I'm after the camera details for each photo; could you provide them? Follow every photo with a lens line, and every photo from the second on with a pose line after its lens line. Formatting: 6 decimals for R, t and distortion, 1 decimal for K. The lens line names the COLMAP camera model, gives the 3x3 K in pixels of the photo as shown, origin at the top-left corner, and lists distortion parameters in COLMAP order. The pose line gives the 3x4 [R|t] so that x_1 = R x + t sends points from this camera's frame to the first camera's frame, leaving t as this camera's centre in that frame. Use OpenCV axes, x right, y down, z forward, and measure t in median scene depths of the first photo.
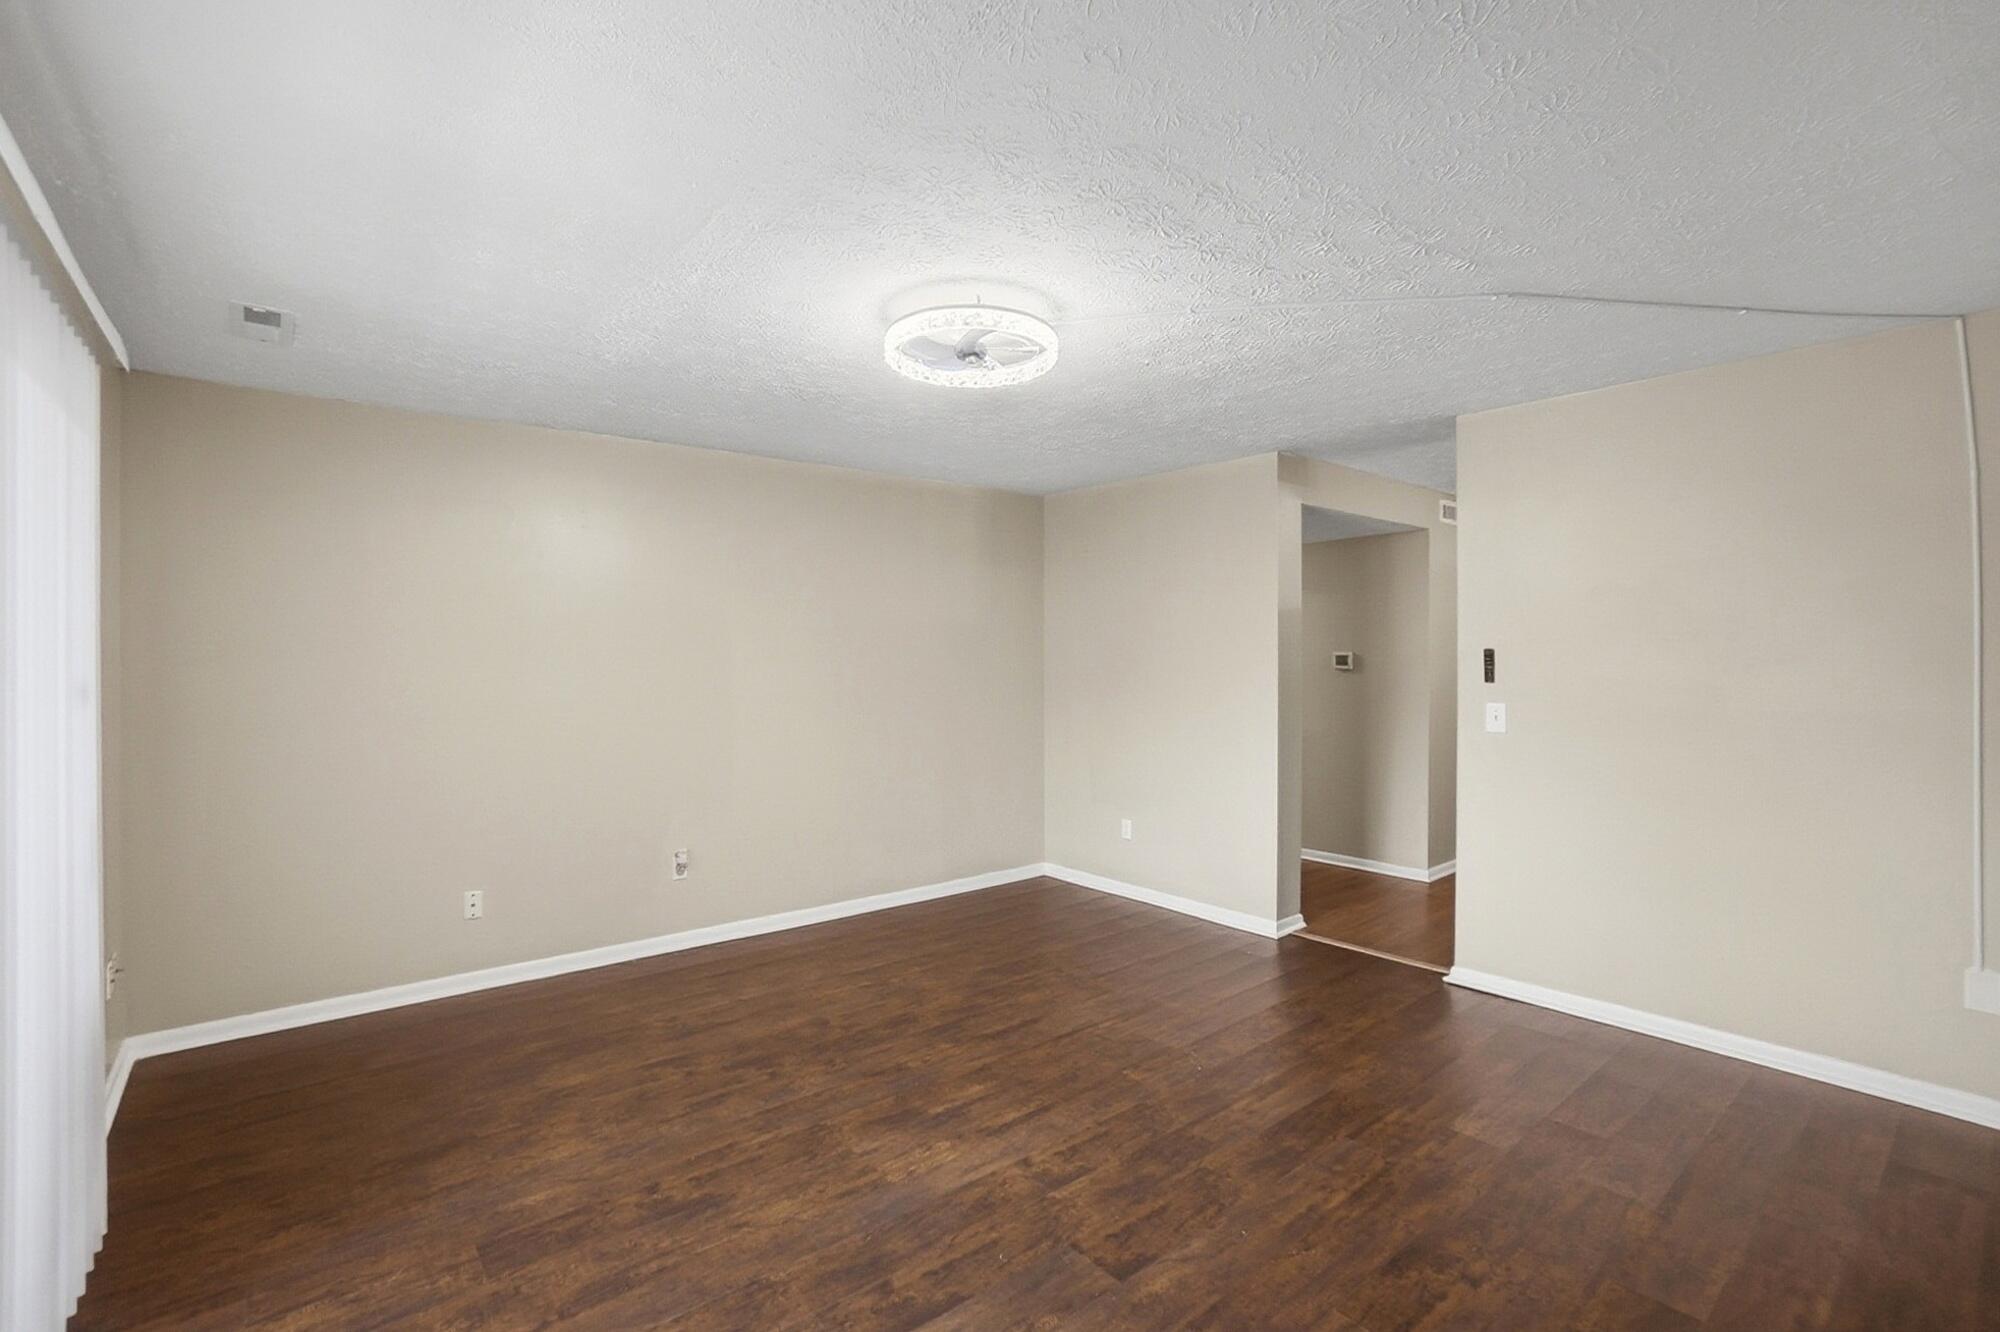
lens RADIAL K [[897.8, 0, 1000.0], [0, 897.8, 666.0], [0, 0, 1]] dist [-0.019839, -0.000197]
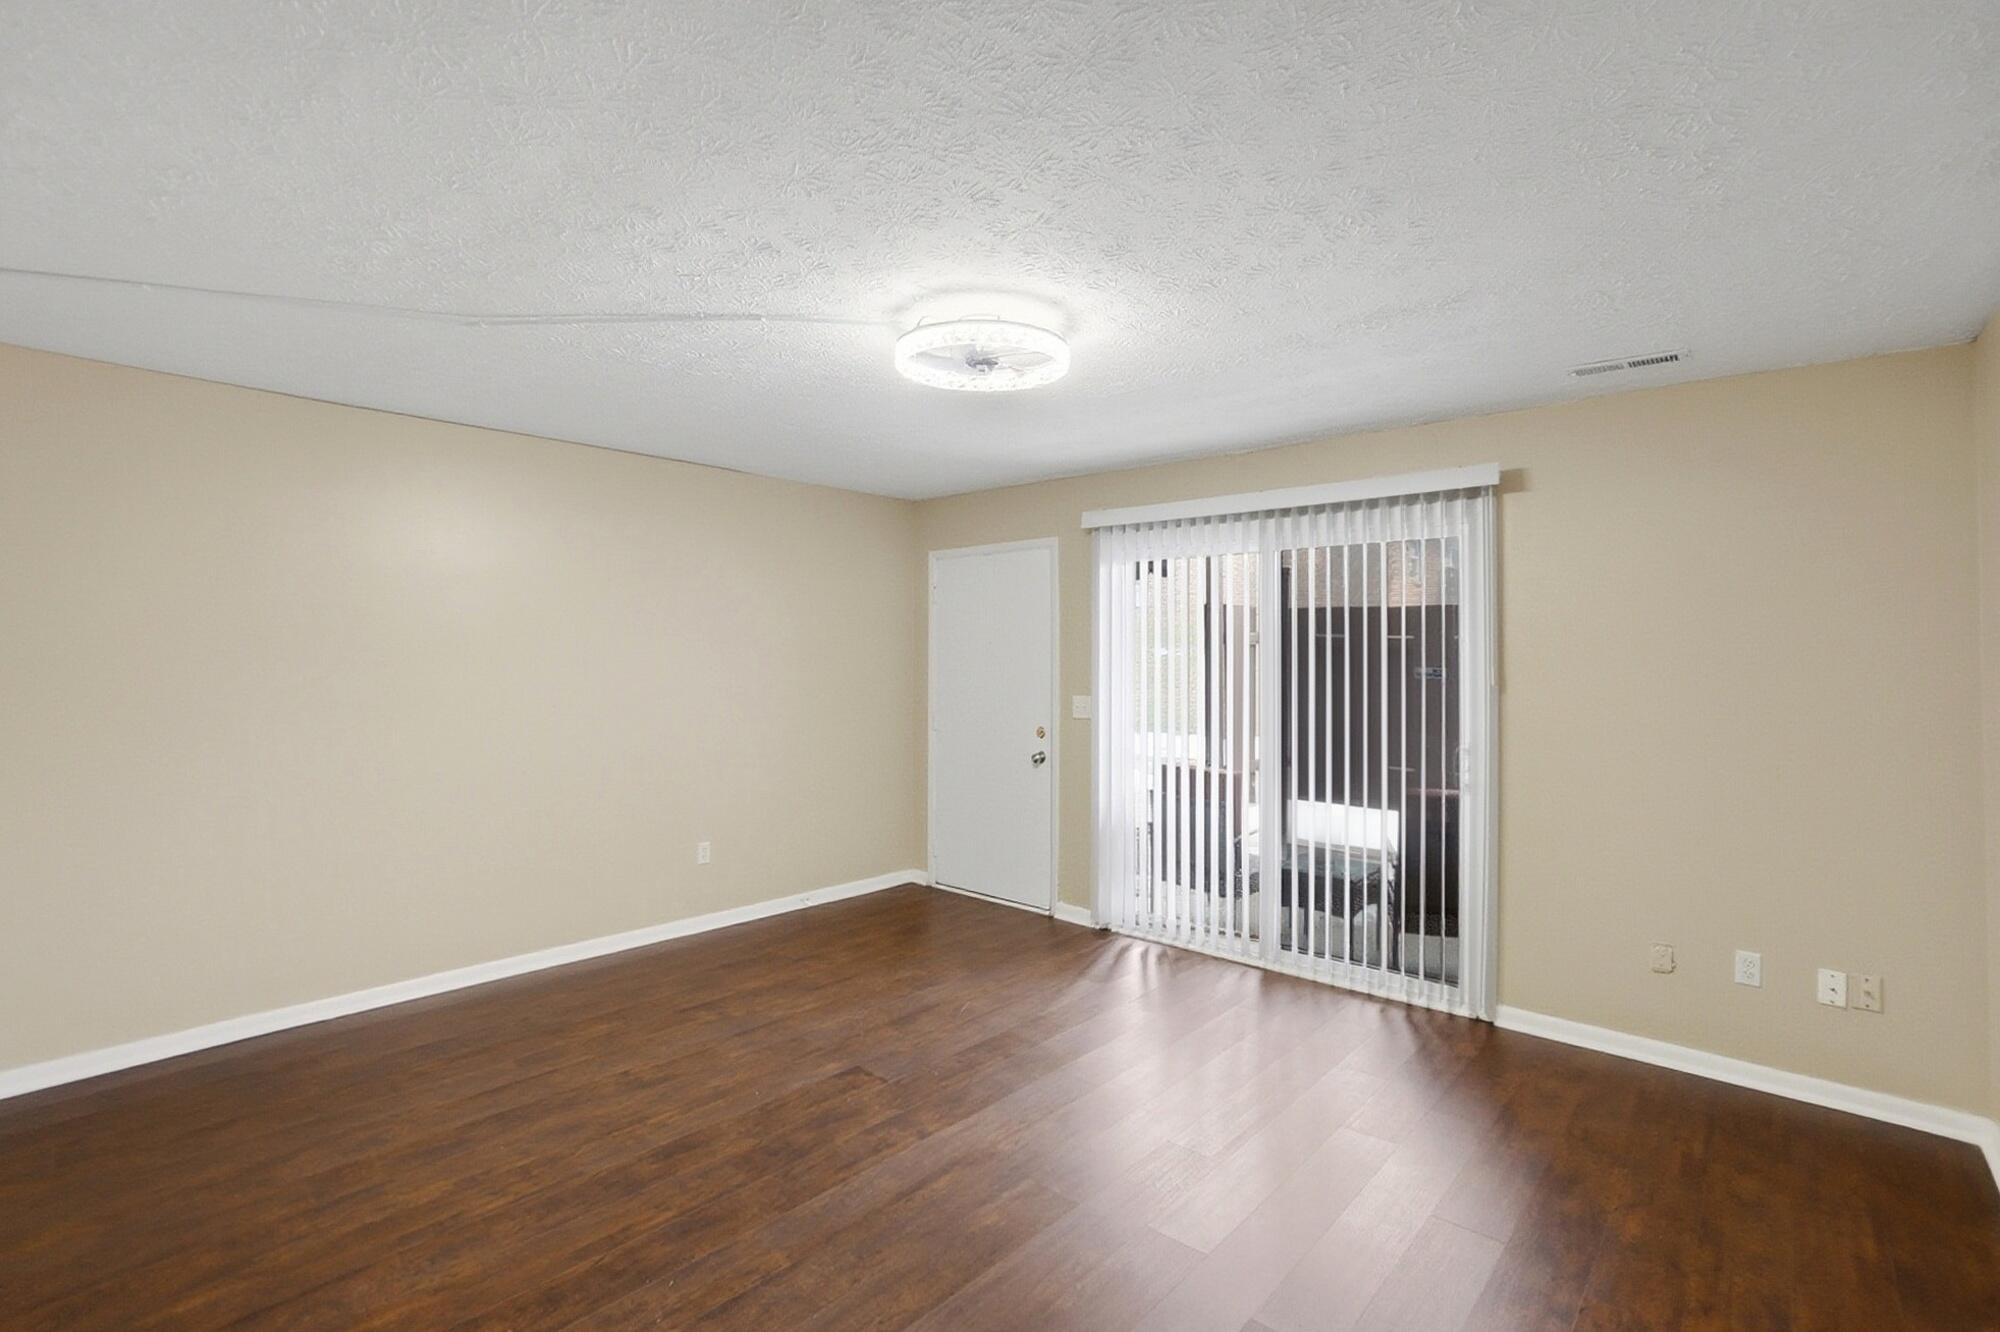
lens RADIAL K [[897.8, 0, 1000.0], [0, 897.8, 666.0], [0, 0, 1]] dist [-0.019839, -0.000197]
pose [[-0.989985, 0.001818, -0.141163, 0.087121], [-0.000340, 0.999883, 0.015262, -0.023498], [0.141174, 0.015157, -0.989869, 2.060111]]
